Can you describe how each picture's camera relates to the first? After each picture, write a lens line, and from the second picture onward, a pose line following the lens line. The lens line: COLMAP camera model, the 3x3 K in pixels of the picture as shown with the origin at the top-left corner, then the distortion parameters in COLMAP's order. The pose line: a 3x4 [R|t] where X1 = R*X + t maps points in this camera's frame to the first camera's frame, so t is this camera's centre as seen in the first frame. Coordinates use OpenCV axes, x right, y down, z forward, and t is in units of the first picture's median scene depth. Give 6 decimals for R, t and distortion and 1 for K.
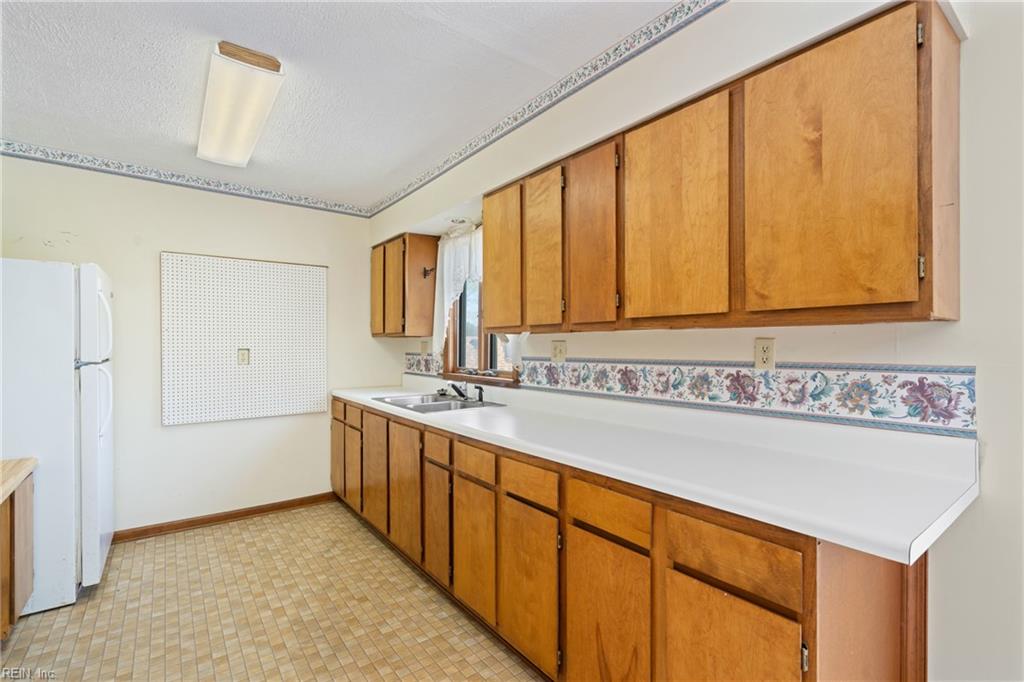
lens RADIAL K [[468.0, 0, 514.0], [0, 468.0, 342.4], [0, 0, 1]] dist [-0.008486, 0.002928]
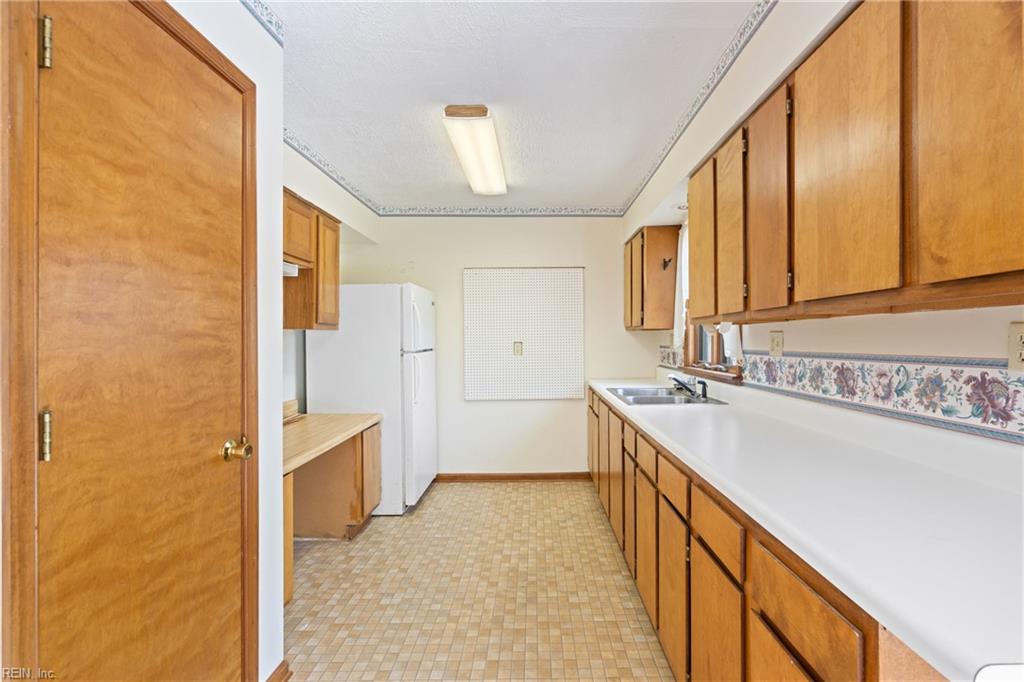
lens RADIAL K [[468.0, 0, 529.7], [0, 468.0, 339.8], [0, 0, 1]] dist [-0.008486, 0.002928]
pose [[0.799226, -0.005870, -0.601002, 0.301655], [0.011290, 0.999922, 0.005248, 0.002972], [0.600925, -0.010980, 0.799230, 0.074514]]
